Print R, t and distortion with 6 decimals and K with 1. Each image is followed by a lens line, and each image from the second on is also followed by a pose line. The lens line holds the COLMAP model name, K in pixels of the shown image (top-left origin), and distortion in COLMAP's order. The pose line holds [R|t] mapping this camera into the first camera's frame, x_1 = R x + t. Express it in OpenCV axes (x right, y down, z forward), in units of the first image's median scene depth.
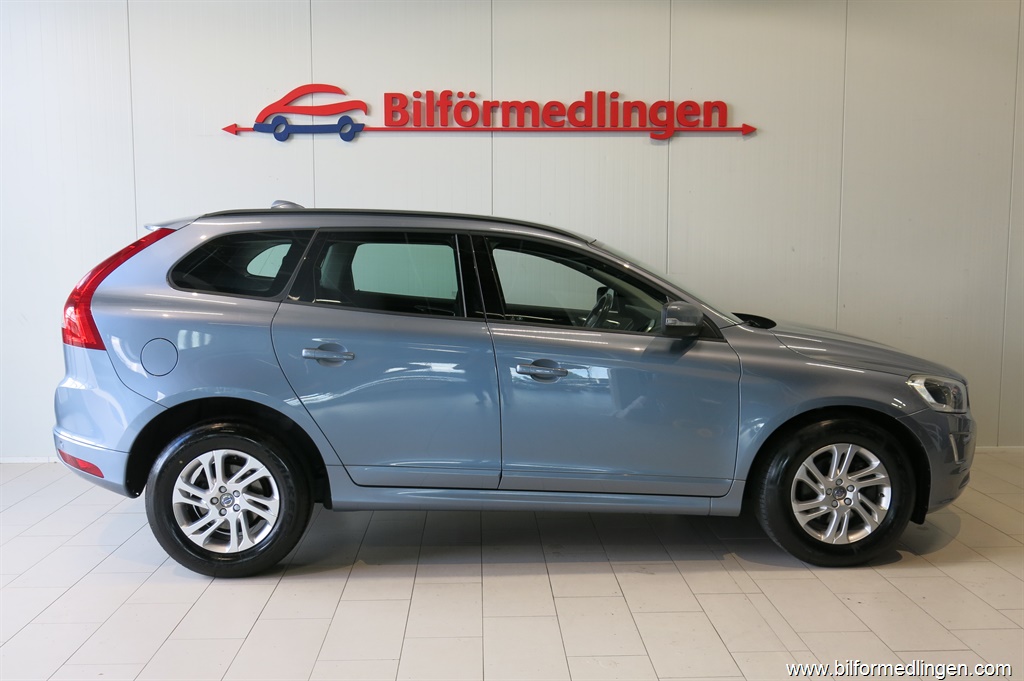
lens RADIAL K [[965.6, 0, 512.0], [0, 965.6, 340.5], [0, 0, 1]] dist [-0.007892, 0.020050]
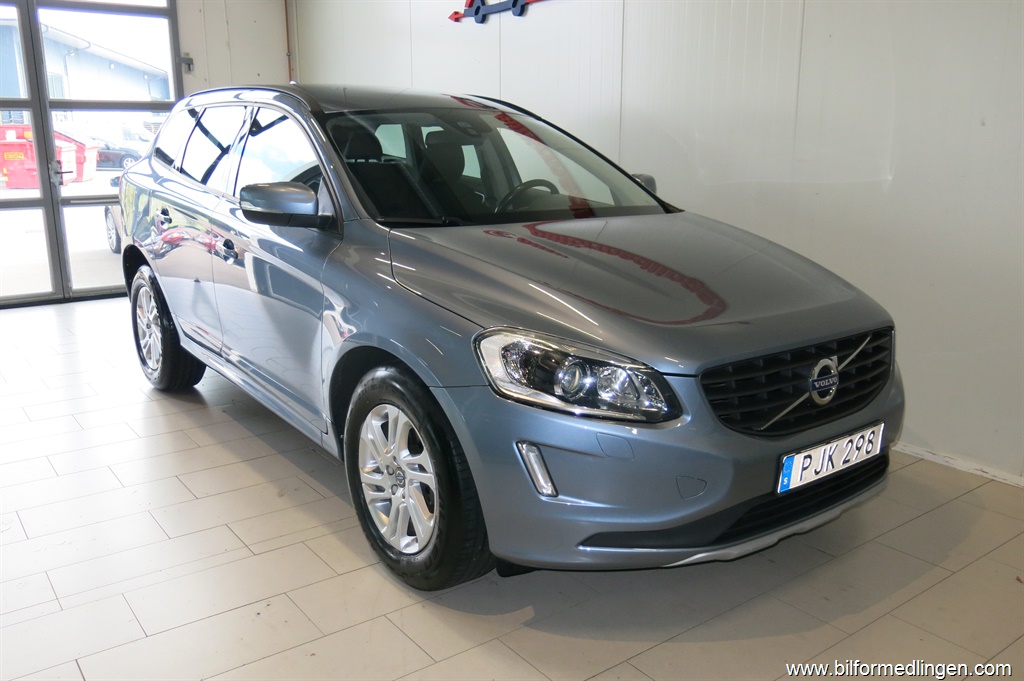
lens RADIAL K [[857.9, 0, 512.0], [0, 857.9, 340.5], [0, 0, 1]] dist [0.006327, 0.008076]
pose [[0.561518, 0.189106, -0.805566, 0.589577], [-0.079378, 0.981356, 0.175042, -0.036163], [0.823648, -0.034345, 0.566060, 0.494339]]
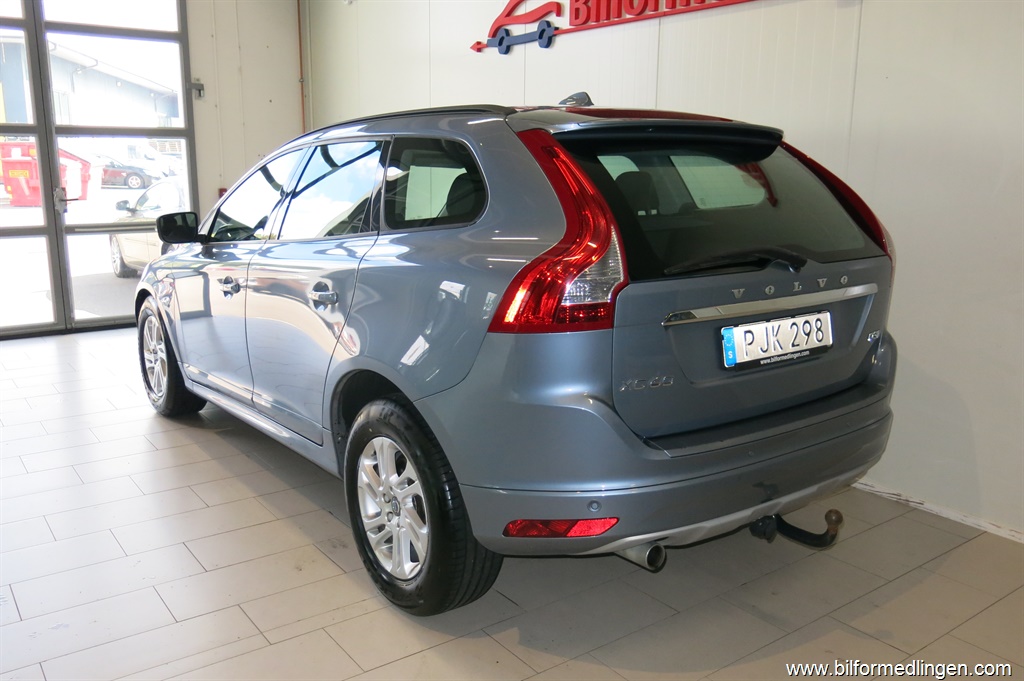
lens RADIAL K [[849.6, 0, 512.0], [0, 849.6, 340.5], [0, 0, 1]] dist [0.002462, 0.001767]
pose [[0.562594, 0.182443, -0.806351, 0.530915], [-0.091220, 0.983090, 0.158786, -0.055503], [0.821685, -0.015777, 0.569723, 0.500790]]
